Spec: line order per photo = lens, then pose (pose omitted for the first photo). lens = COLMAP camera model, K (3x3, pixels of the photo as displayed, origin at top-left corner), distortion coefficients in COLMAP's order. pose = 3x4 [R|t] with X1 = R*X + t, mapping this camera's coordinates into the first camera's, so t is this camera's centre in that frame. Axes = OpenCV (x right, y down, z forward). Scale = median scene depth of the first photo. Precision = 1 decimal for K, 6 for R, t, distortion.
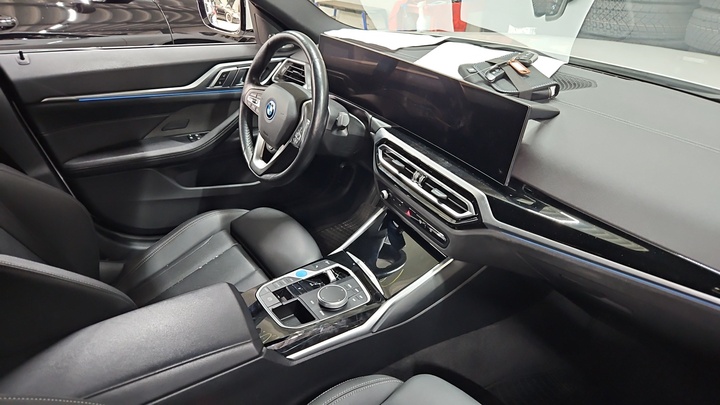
lens RADIAL K [[505.2, 0, 360.0], [0, 505.2, 202.5], [0, 0, 1]] dist [0.003489, -0.000069]
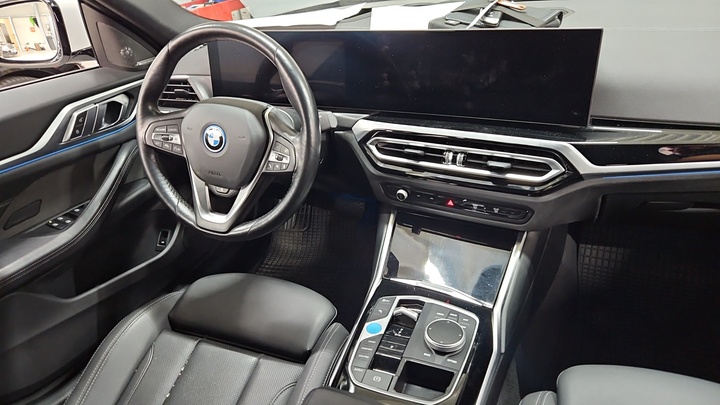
lens RADIAL K [[505.2, 0, 360.0], [0, 505.2, 202.5], [0, 0, 1]] dist [0.003489, -0.000069]
pose [[0.830652, -0.338989, 0.441705, -0.346533], [0.344672, 0.936092, 0.070233, -0.078752], [-0.437285, 0.093904, 0.894407, 0.287864]]
